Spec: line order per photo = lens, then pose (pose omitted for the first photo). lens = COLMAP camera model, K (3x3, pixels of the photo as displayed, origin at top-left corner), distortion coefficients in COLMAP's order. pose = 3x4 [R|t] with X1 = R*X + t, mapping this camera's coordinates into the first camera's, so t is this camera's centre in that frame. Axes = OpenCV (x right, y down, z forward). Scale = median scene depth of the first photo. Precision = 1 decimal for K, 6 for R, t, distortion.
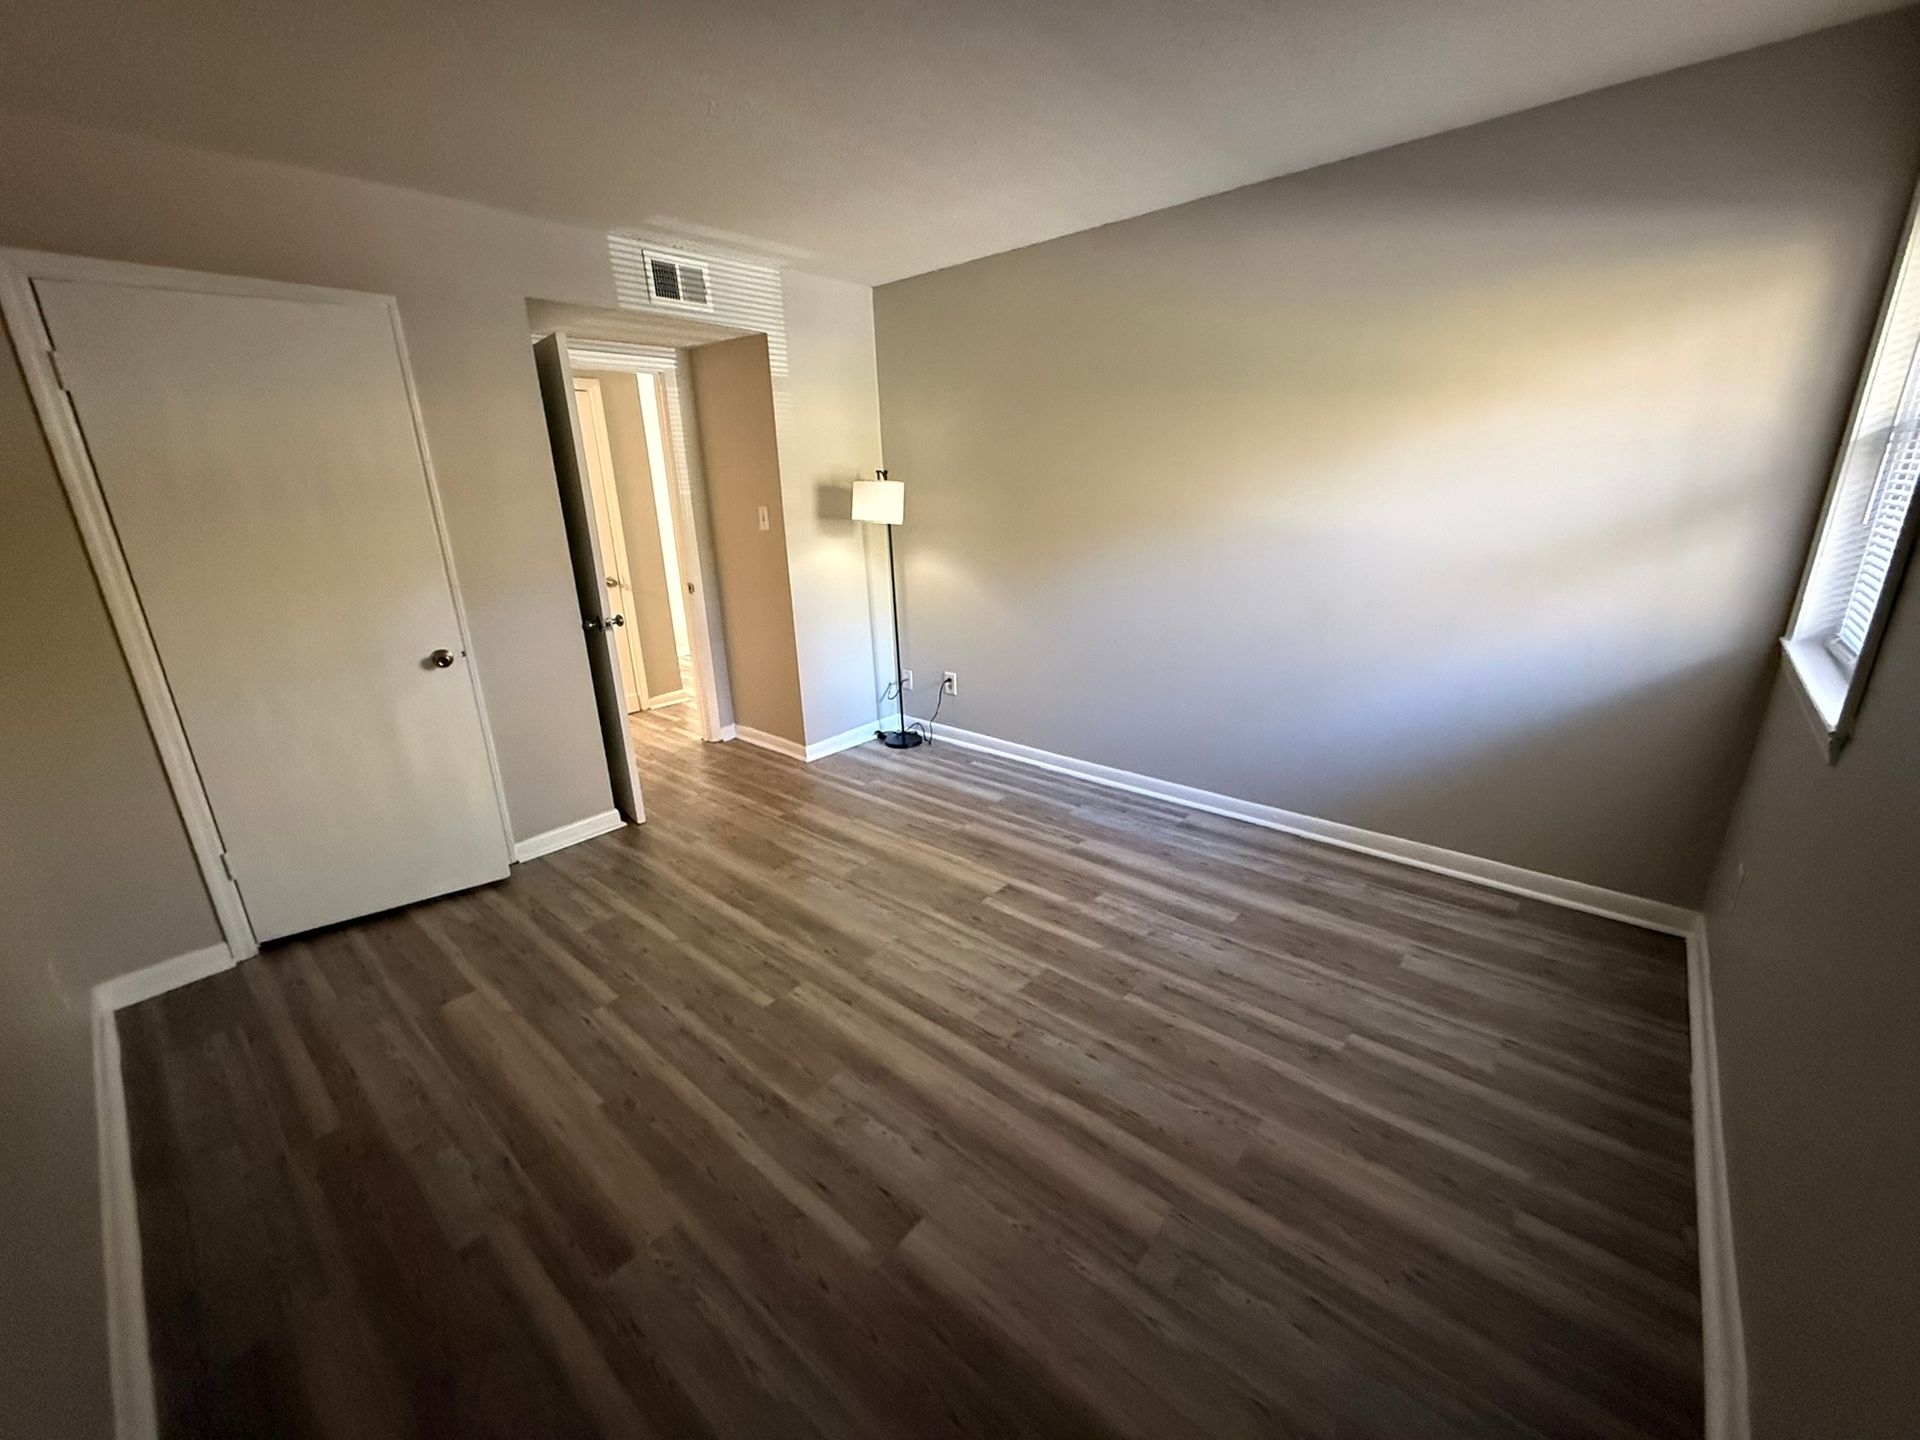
lens RADIAL K [[767.0, 0, 954.1], [0, 767.0, 718.6], [0, 0, 1]] dist [-0.000566, -0.000090]
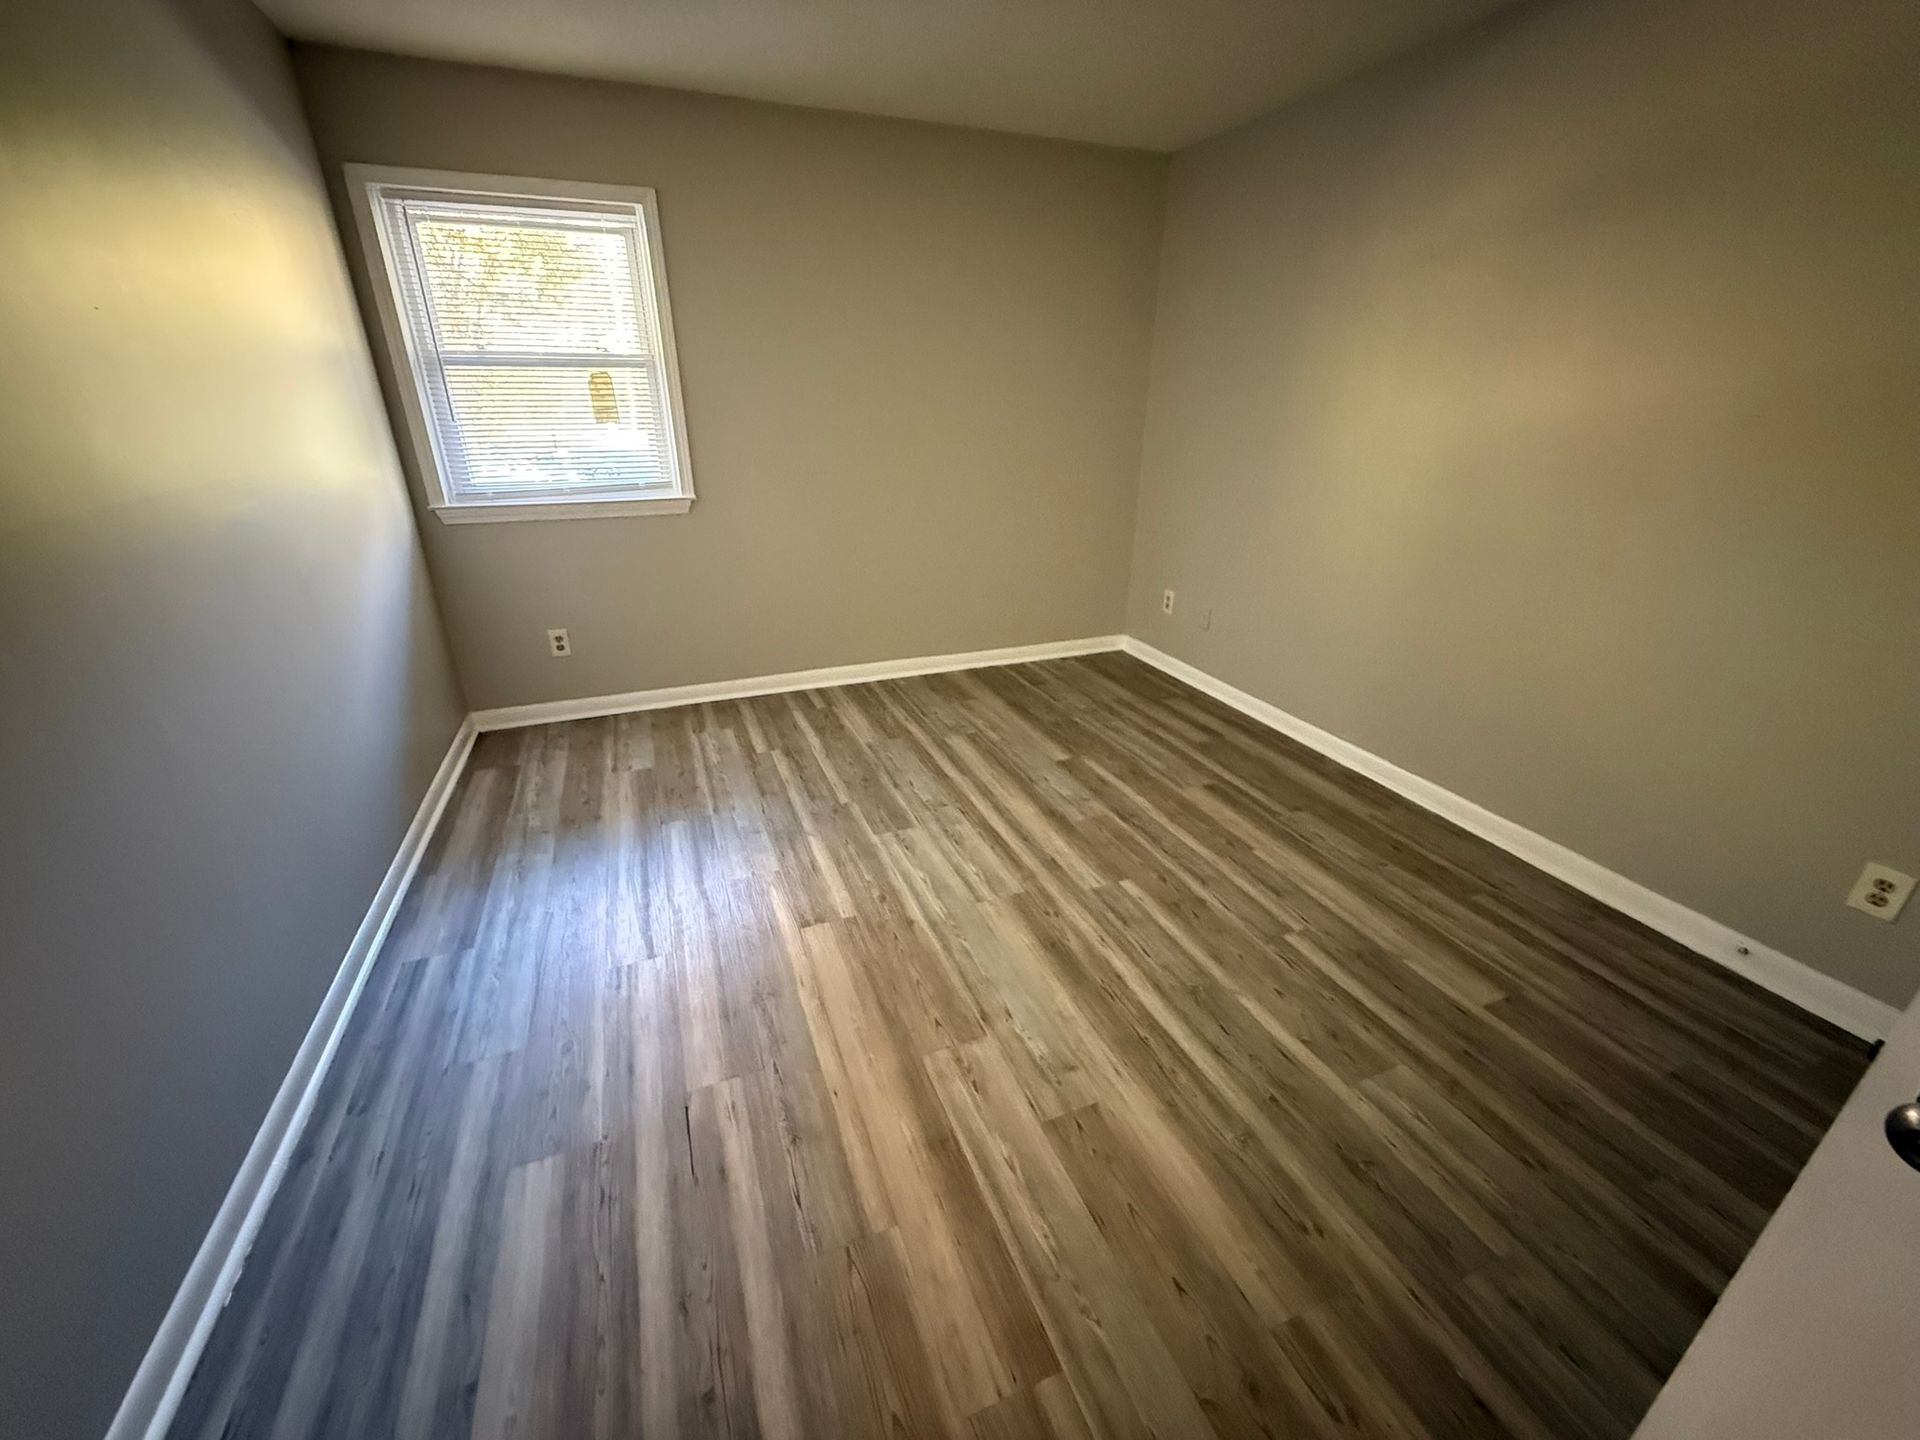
lens RADIAL K [[767.0, 0, 954.1], [0, 767.0, 718.6], [0, 0, 1]] dist [-0.000566, -0.000090]
pose [[-0.891402, -0.154871, 0.425932, -0.441272], [0.154785, 0.779263, 0.607281, -0.475987], [-0.425963, 0.607259, -0.670665, 1.650802]]
